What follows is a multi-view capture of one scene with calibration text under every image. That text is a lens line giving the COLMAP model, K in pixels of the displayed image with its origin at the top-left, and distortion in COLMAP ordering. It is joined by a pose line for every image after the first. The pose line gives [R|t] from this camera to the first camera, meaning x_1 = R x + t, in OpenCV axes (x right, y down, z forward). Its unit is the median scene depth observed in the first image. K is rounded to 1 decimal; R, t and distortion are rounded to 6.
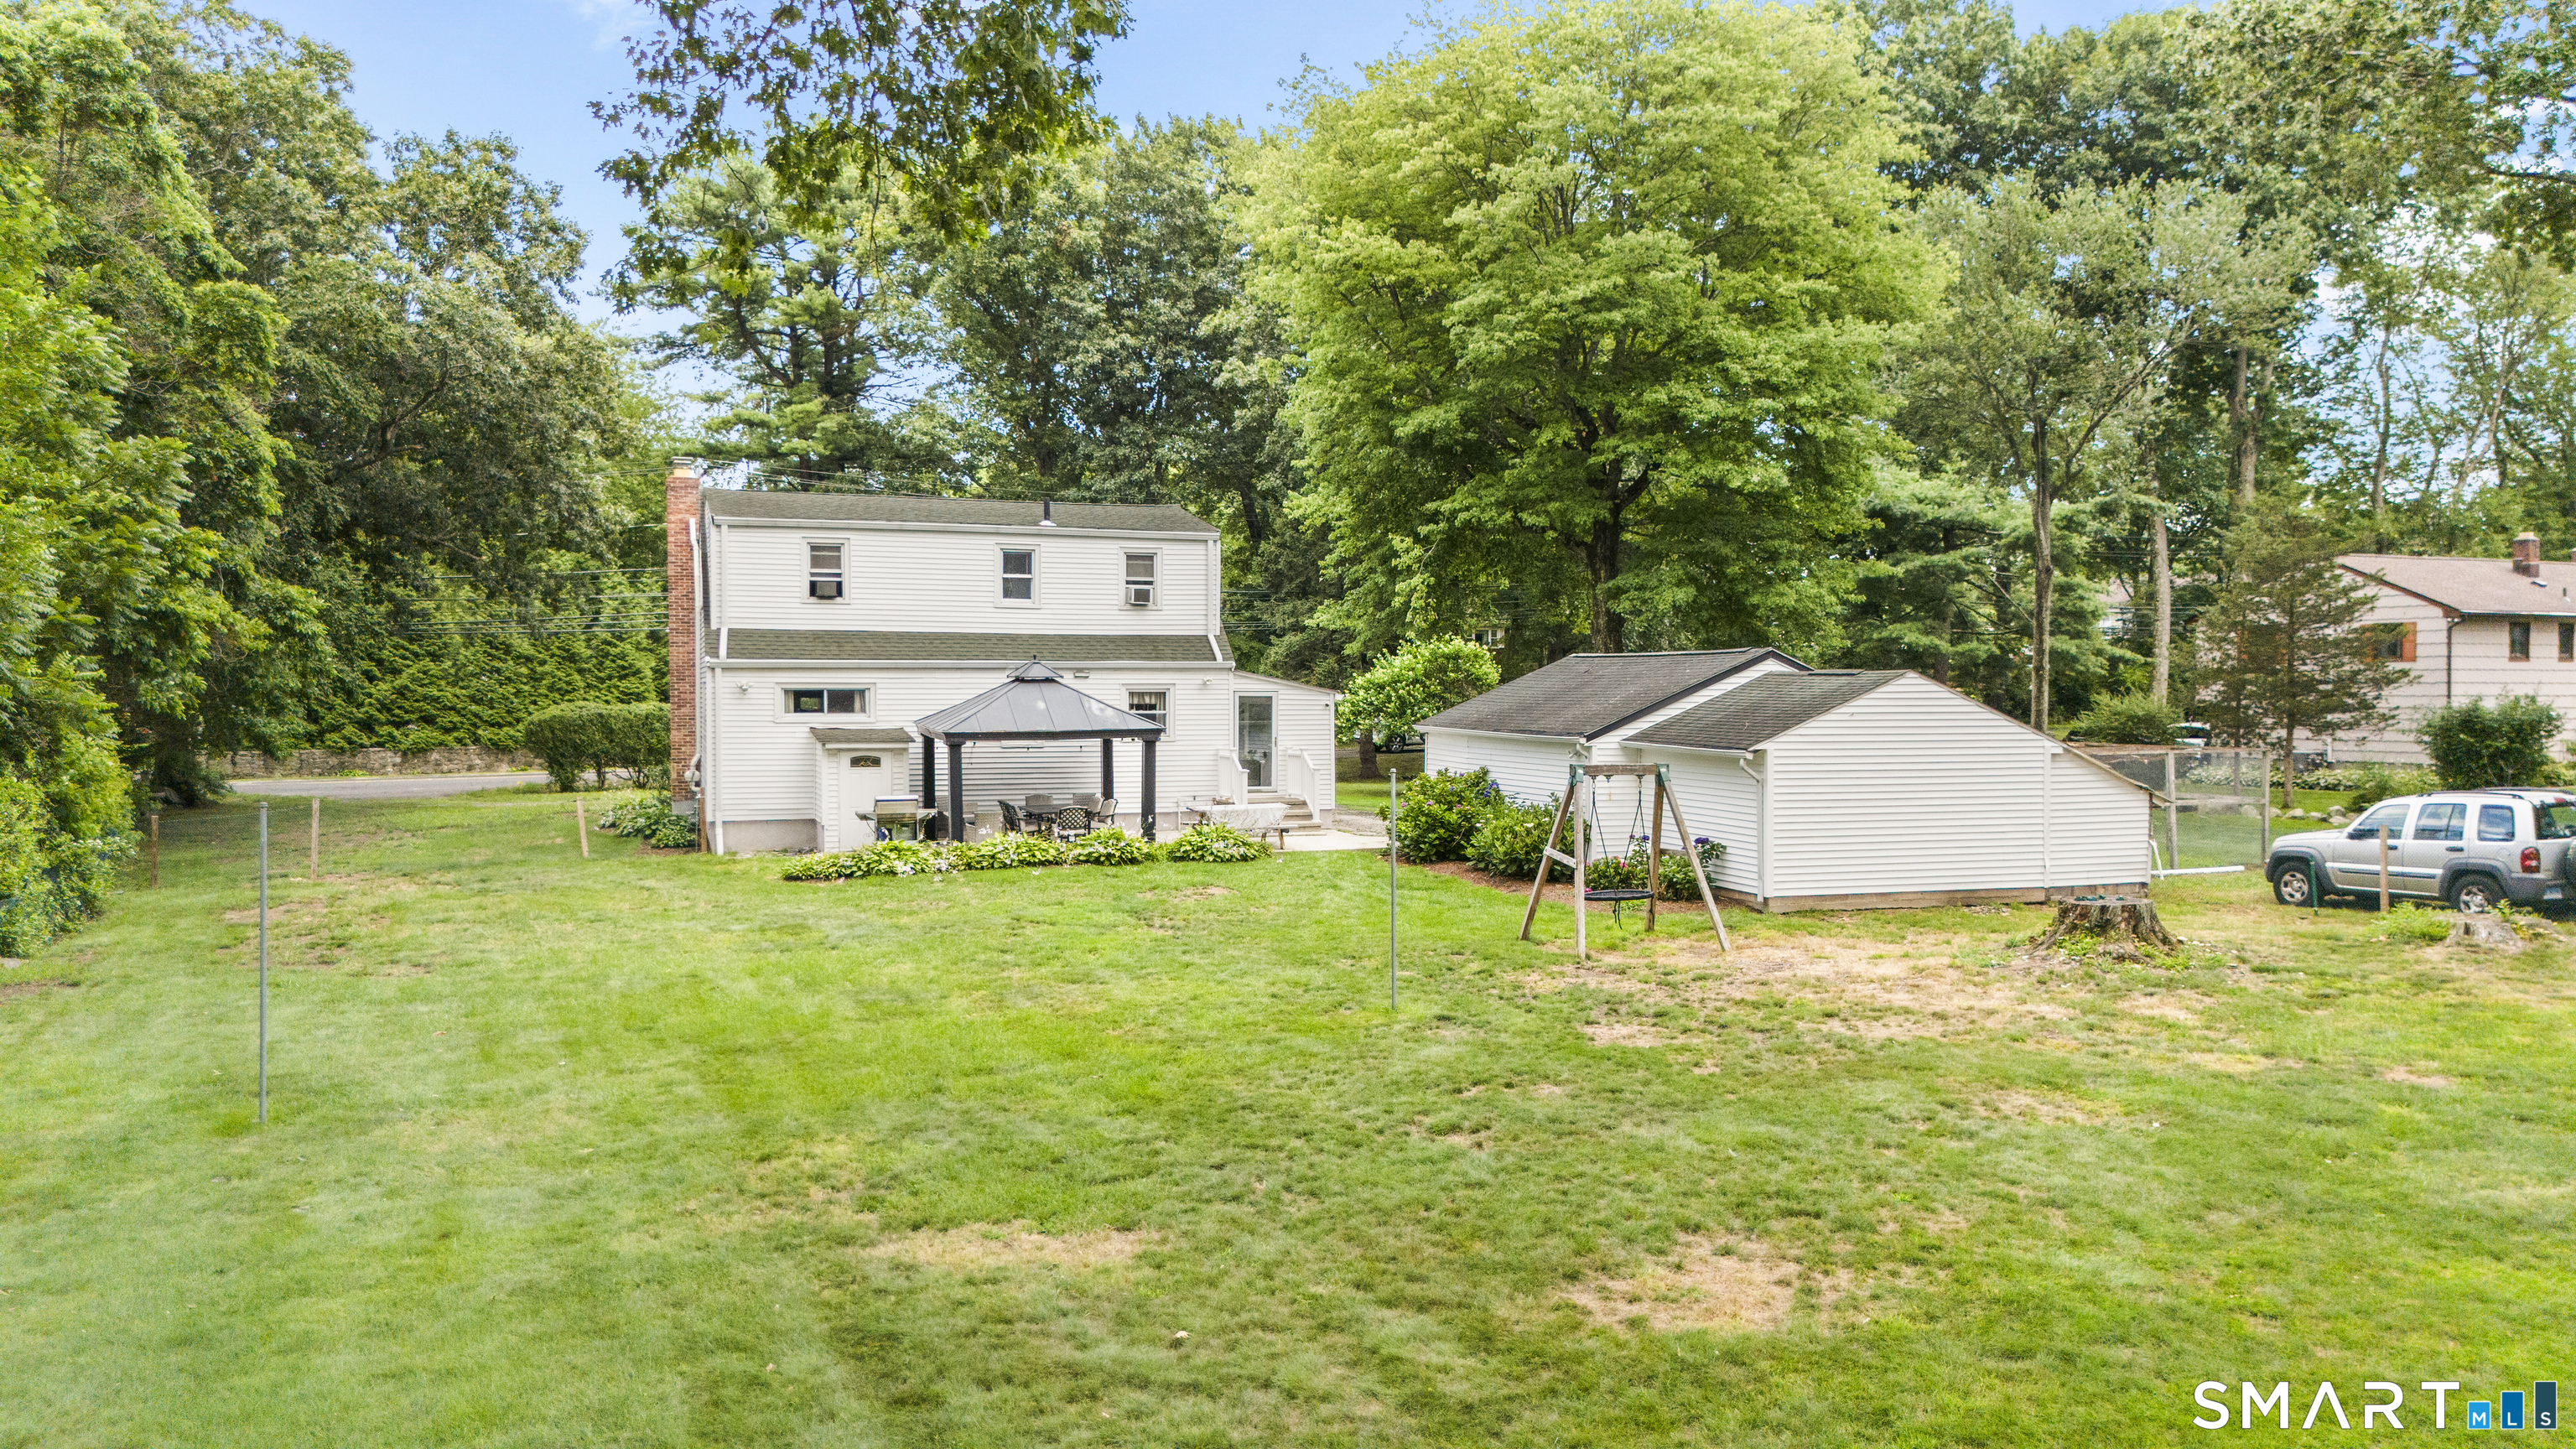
lens RADIAL K [[1903.5, 0, 1288.0], [0, 1903.5, 724.5], [0, 0, 1]] dist [0.103858, -0.173744]
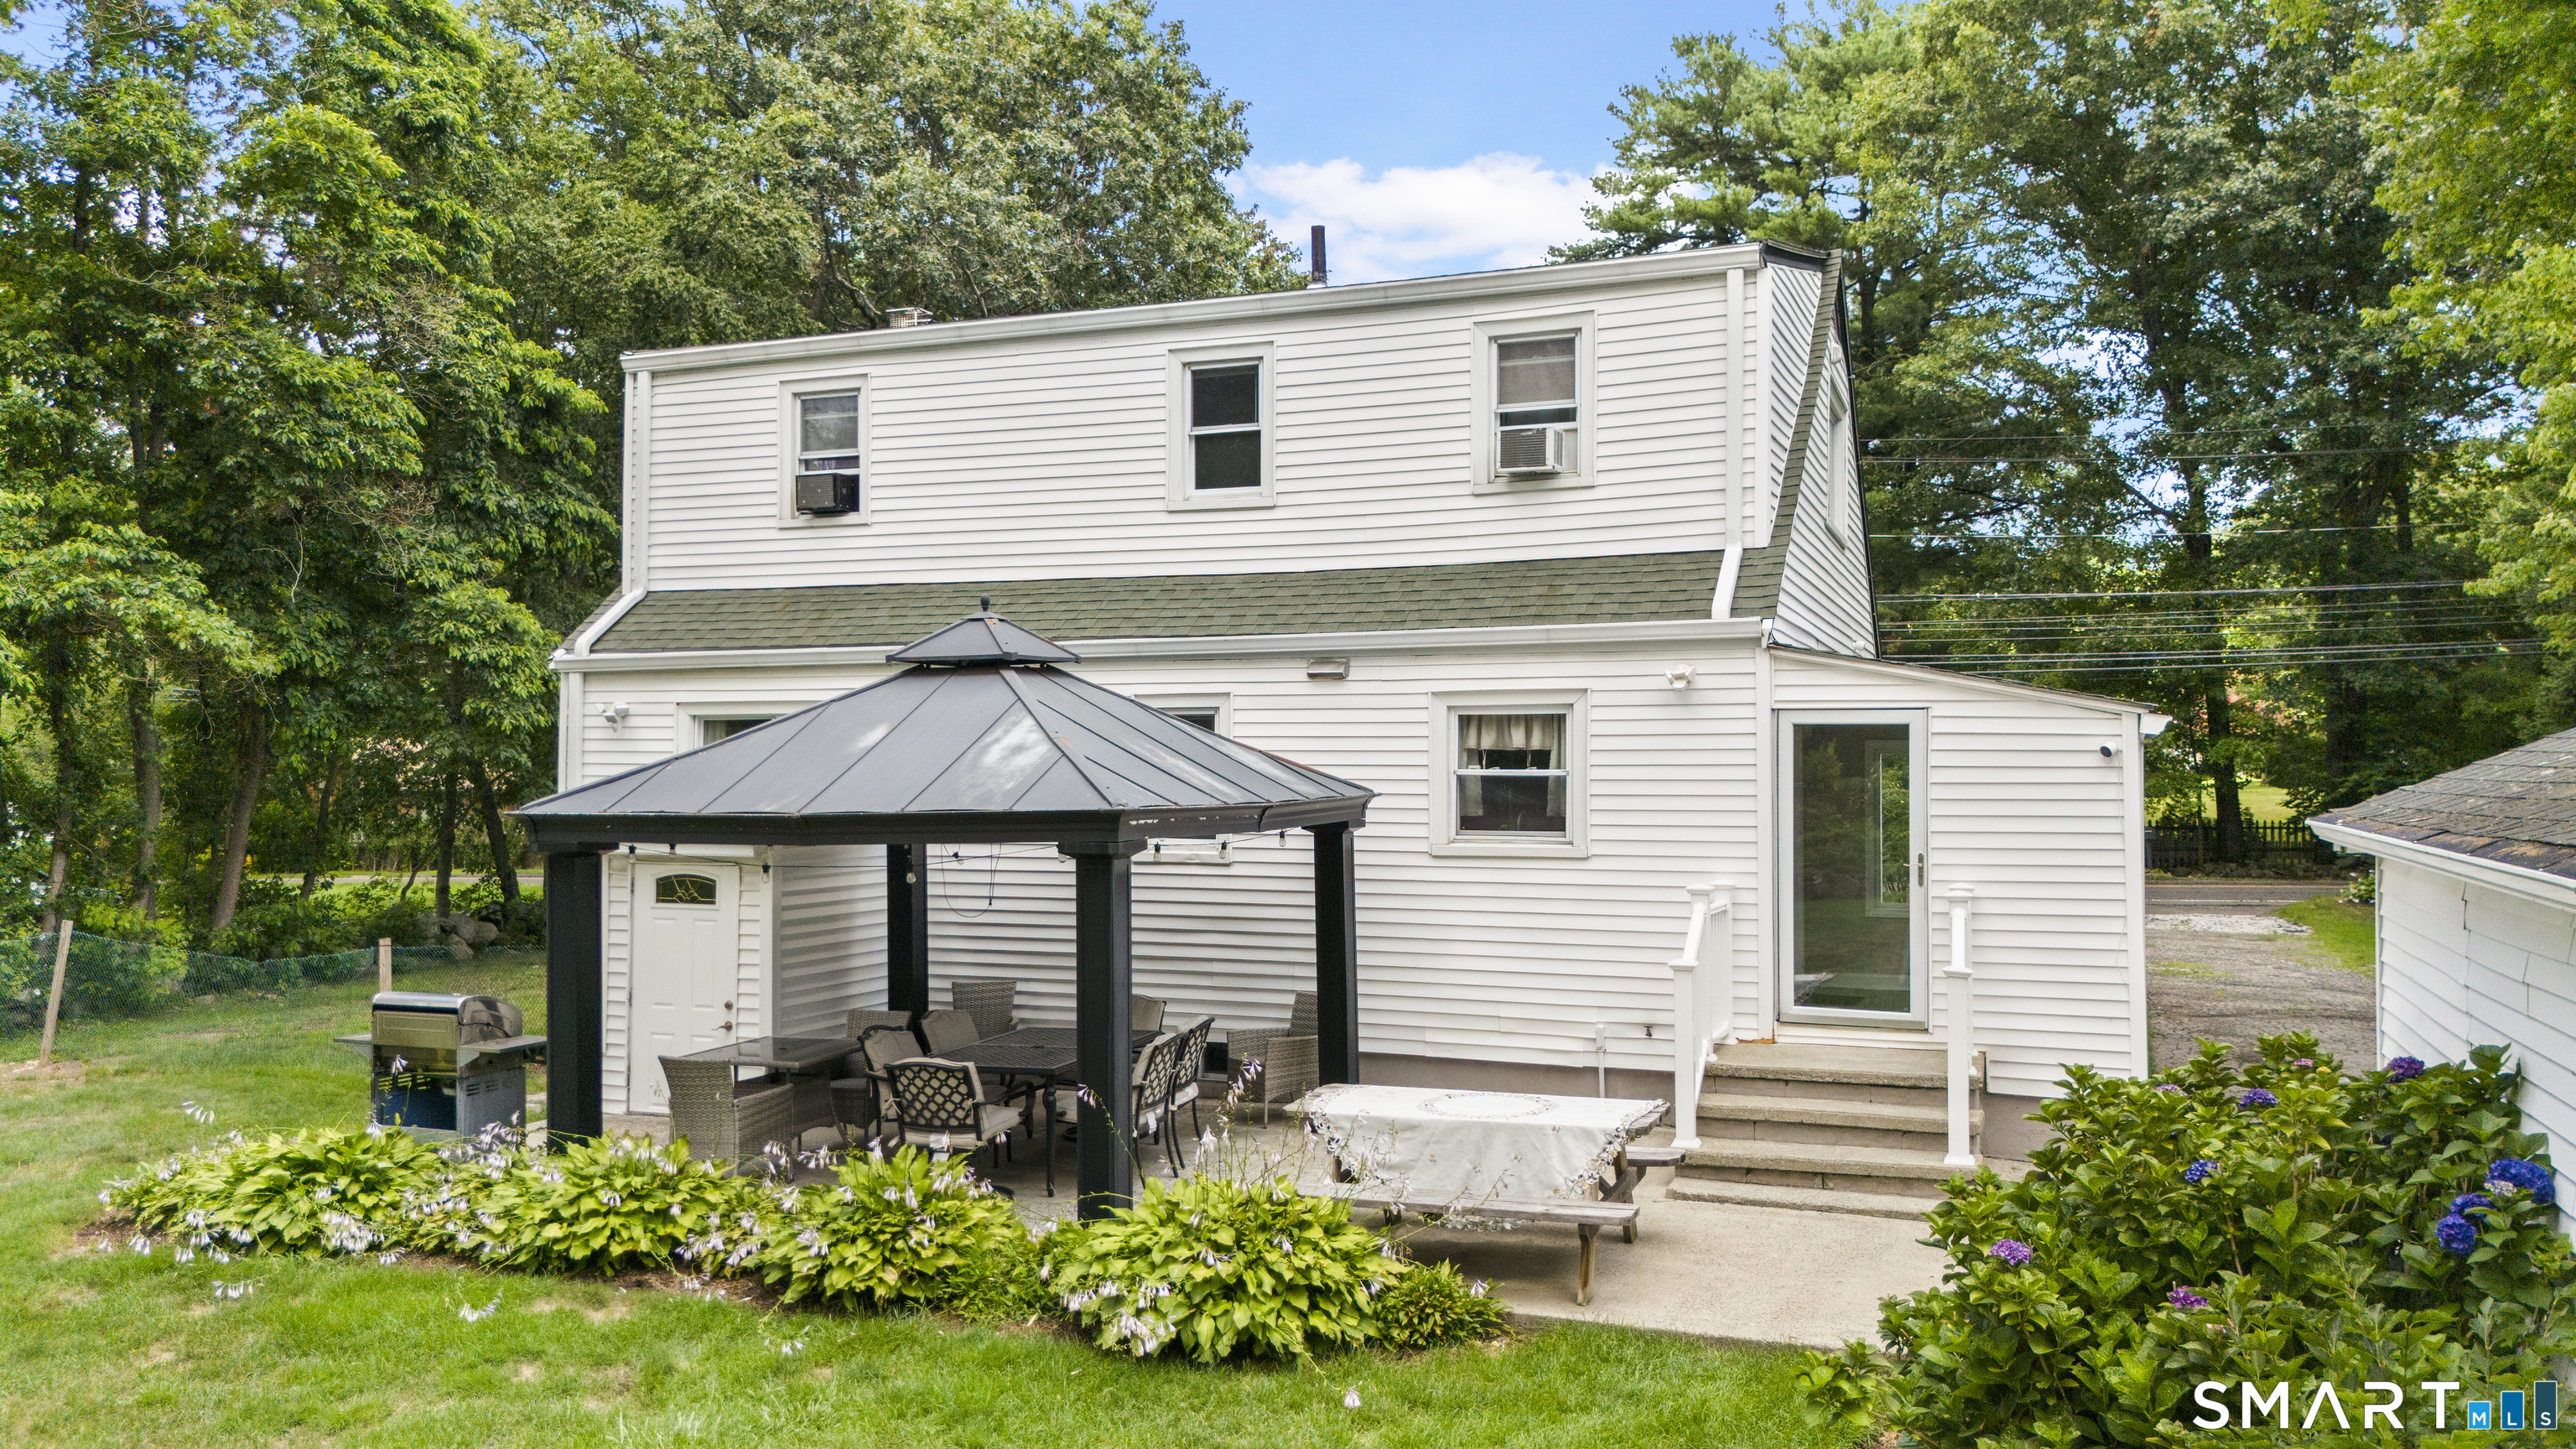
lens RADIAL K [[1910.6, 0, 1288.0], [0, 1910.6, 724.5], [0, 0, 1]] dist [0.088241, -0.001311]
pose [[0.765421, -0.020194, -0.643213, 0.120609], [-0.014959, 0.998679, -0.049155, 0.002630], [0.643356, 0.047246, 0.764108, 0.700930]]
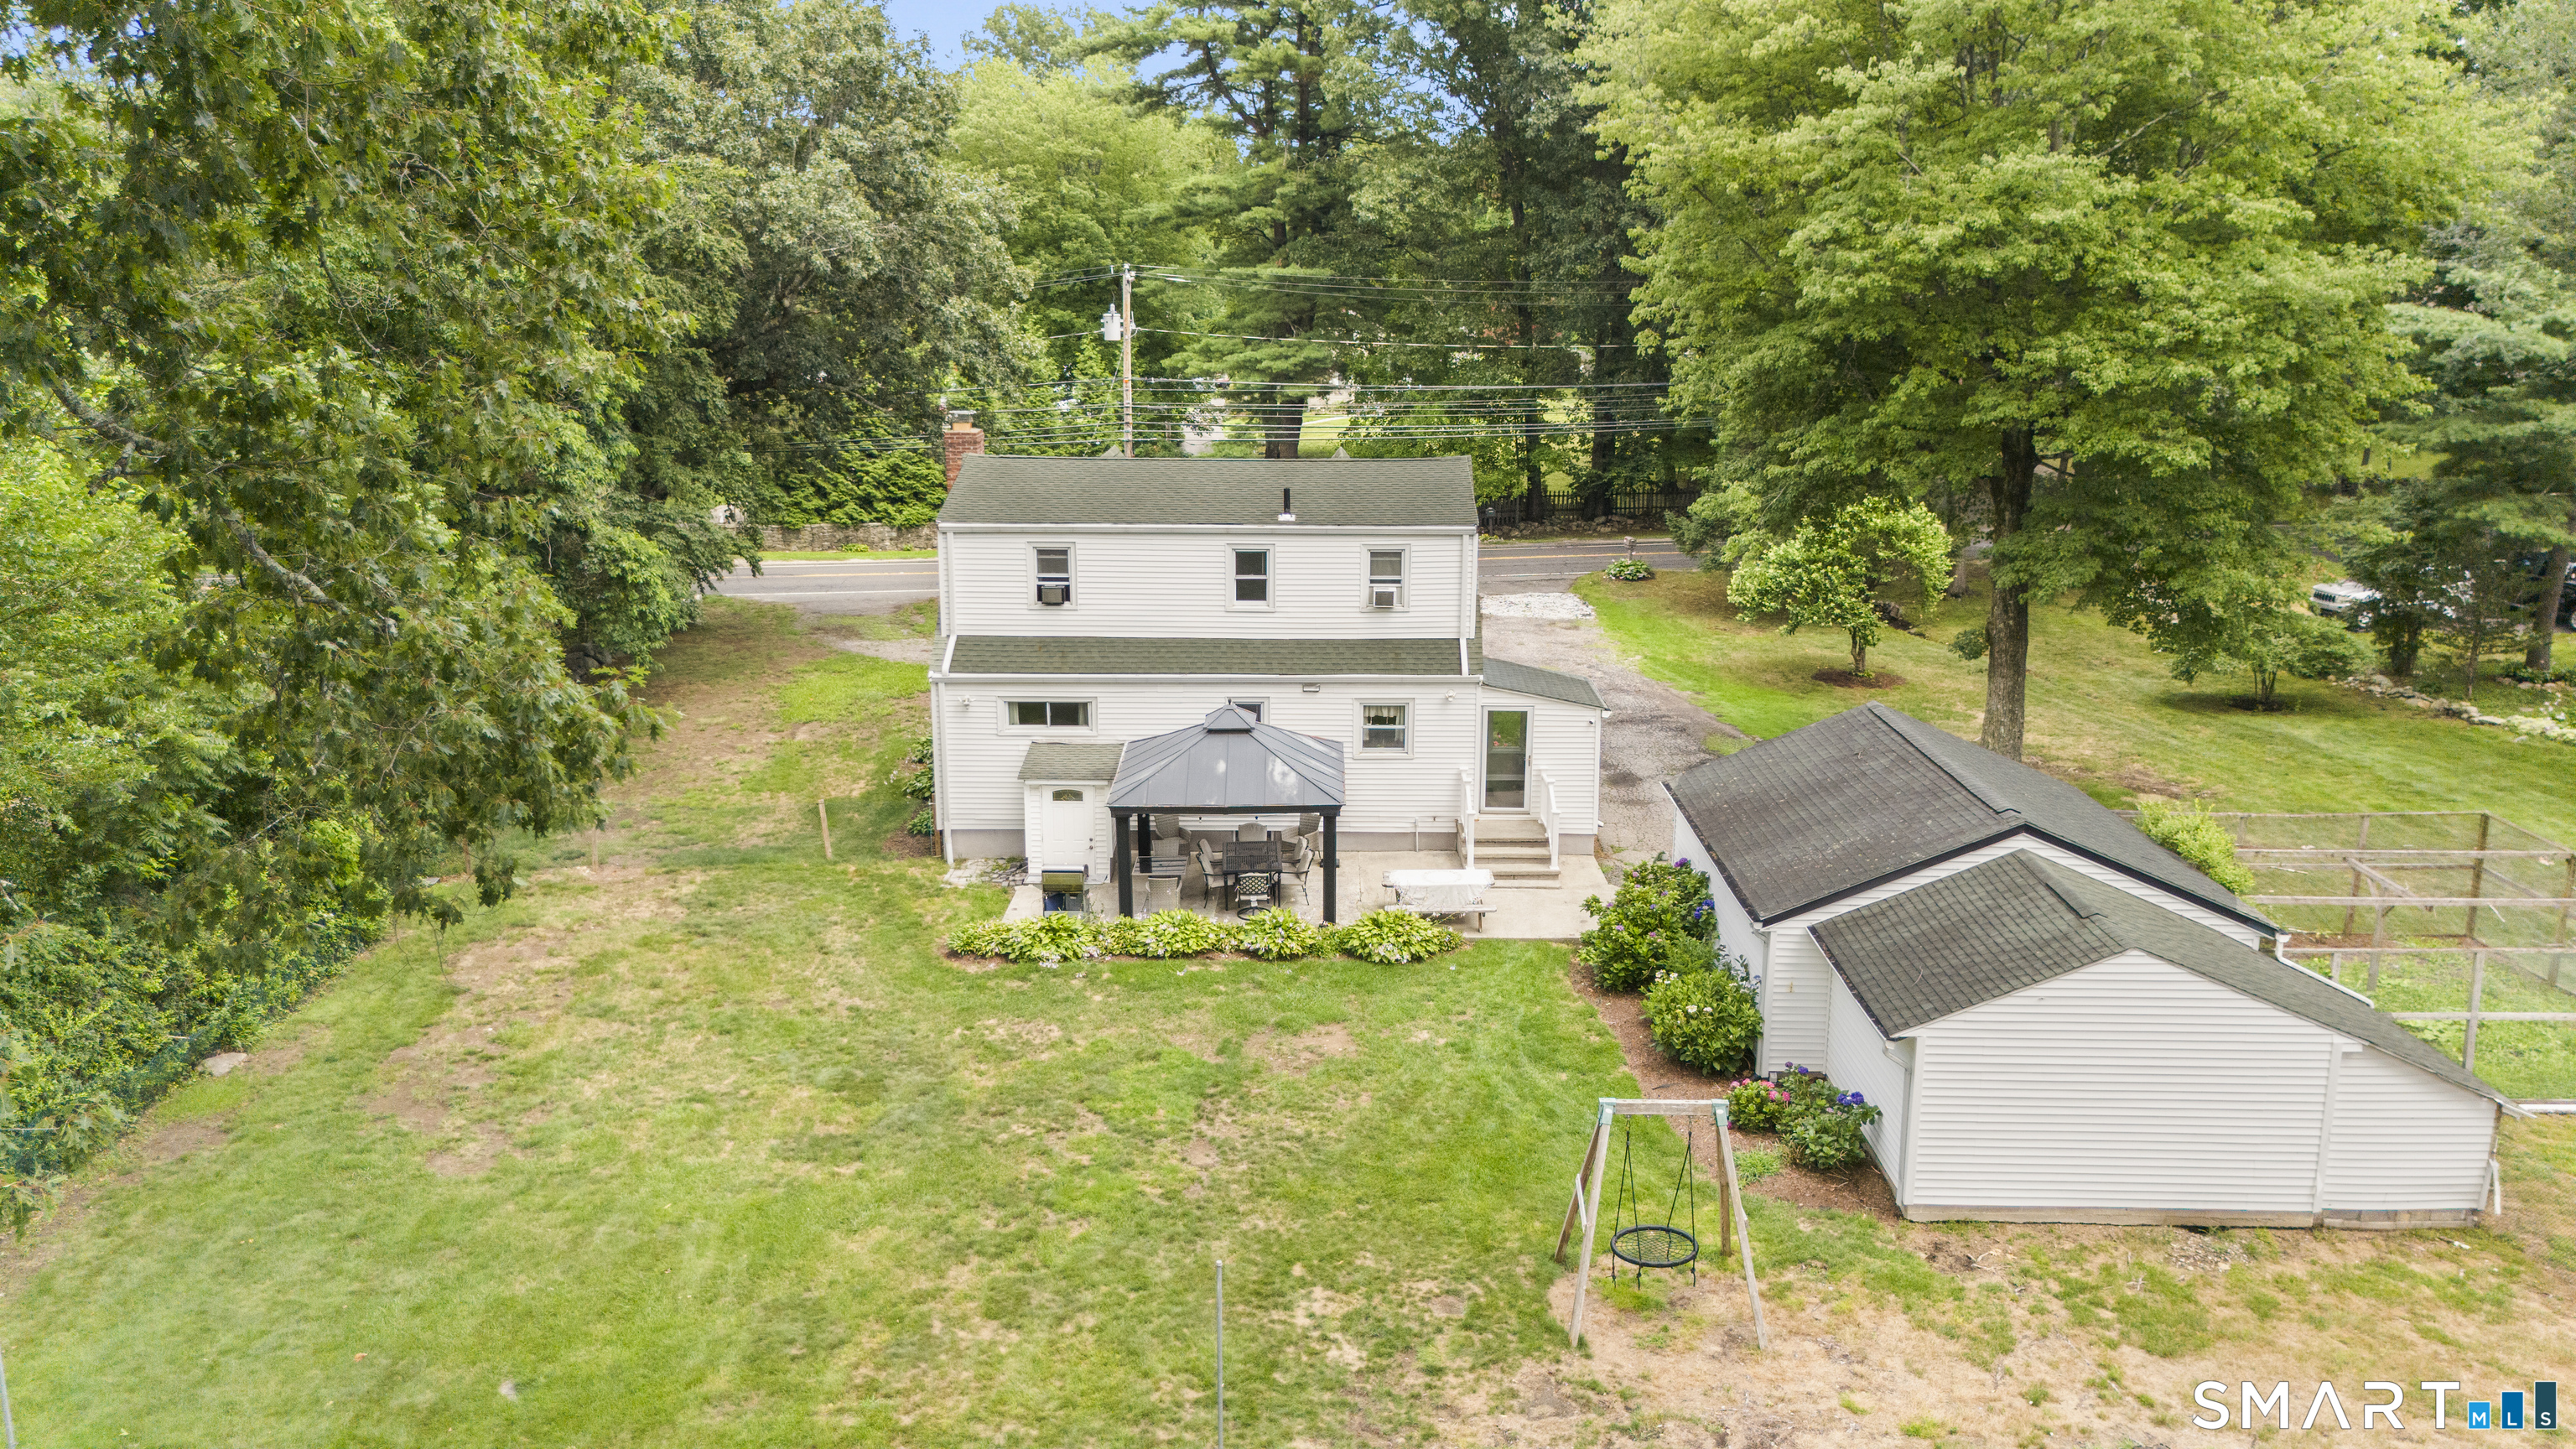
lens RADIAL K [[1903.5, 0, 1288.0], [0, 1903.5, 724.5], [0, 0, 1]] dist [0.103858, -0.173744]
pose [[0.944677, 0.077074, -0.318818, 0.175772], [-0.007039, 0.976540, 0.215221, -0.205717], [0.327927, -0.201070, 0.923057, 0.130408]]
